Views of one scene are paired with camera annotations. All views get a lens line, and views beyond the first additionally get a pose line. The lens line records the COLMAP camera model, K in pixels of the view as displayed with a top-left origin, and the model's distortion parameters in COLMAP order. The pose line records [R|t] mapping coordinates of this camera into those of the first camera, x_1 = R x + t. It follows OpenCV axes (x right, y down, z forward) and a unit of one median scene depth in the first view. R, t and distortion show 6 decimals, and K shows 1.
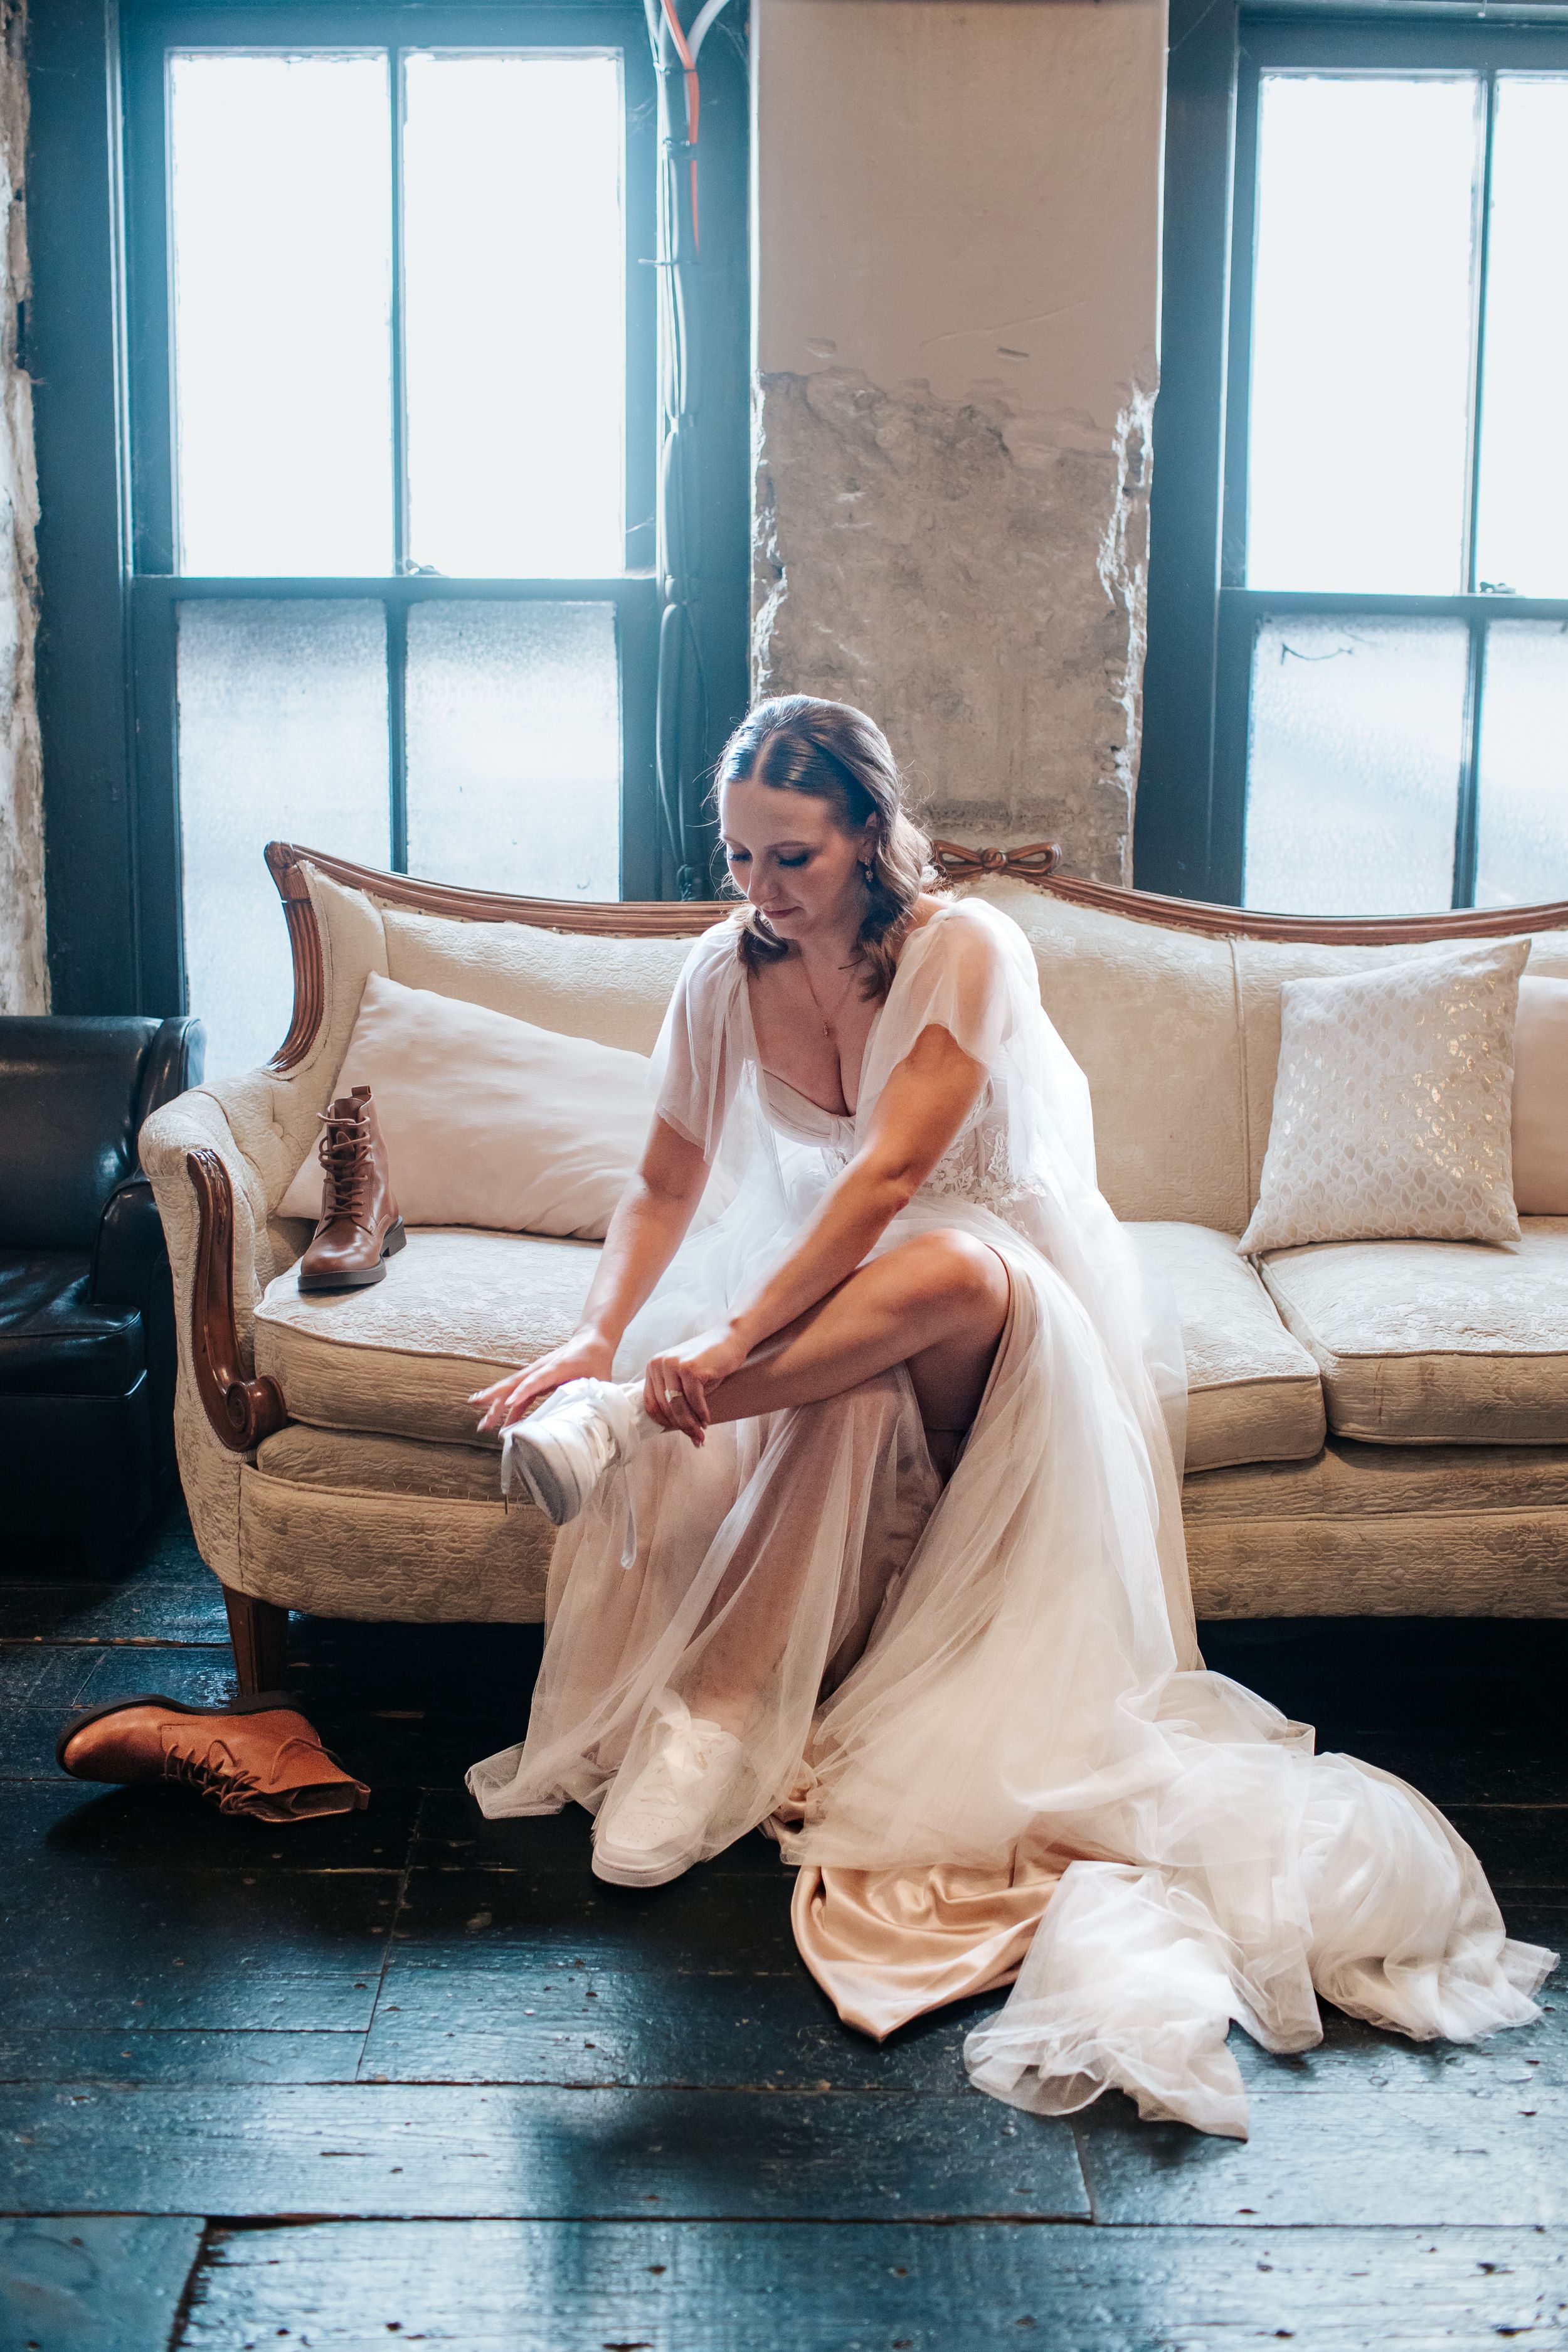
lens RADIAL K [[2469.9, 0, 782.3], [0, 2469.9, 1016.9], [0, 0, 1]] dist [-0.053193, 0.000430]
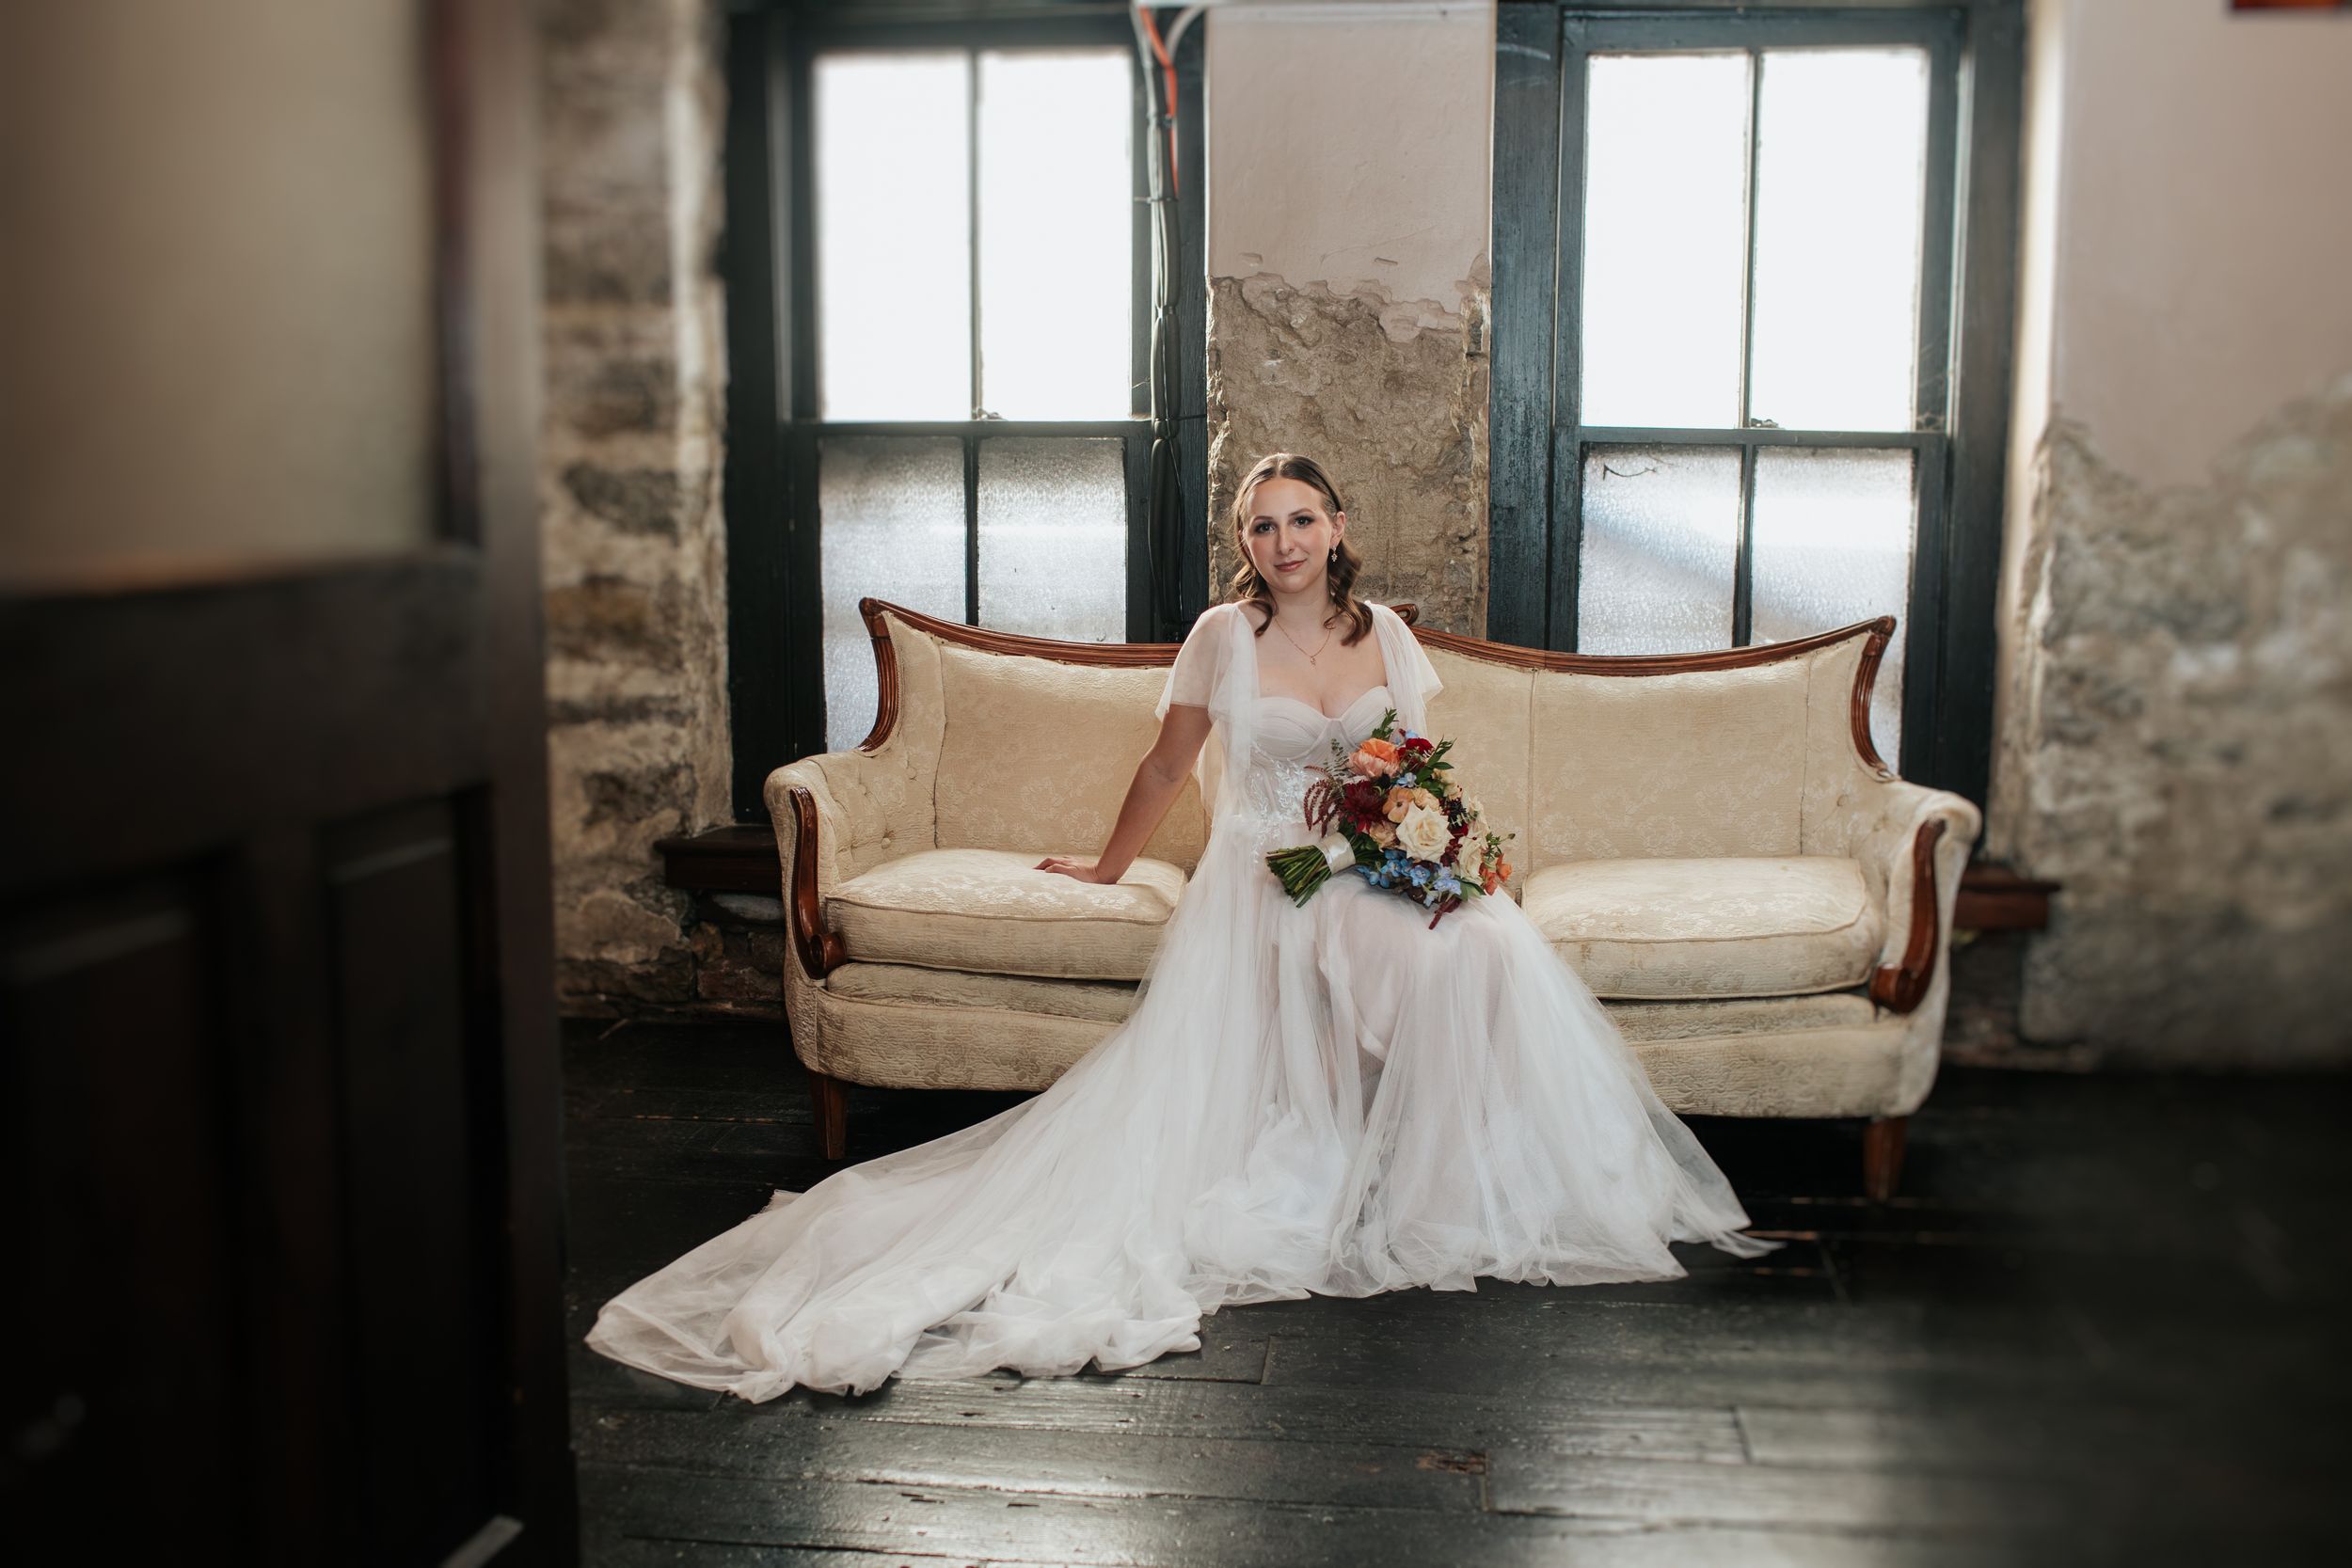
lens RADIAL K [[2290.3, 0, 1239.8], [0, 2290.3, 786.8], [0, 0, 1]] dist [-0.057944, -0.000692]
pose [[0.994550, 0.010263, -0.103755, 0.145886], [-0.012190, 0.999765, -0.017953, 0.058225], [0.103546, 0.019120, 0.994441, -0.311919]]
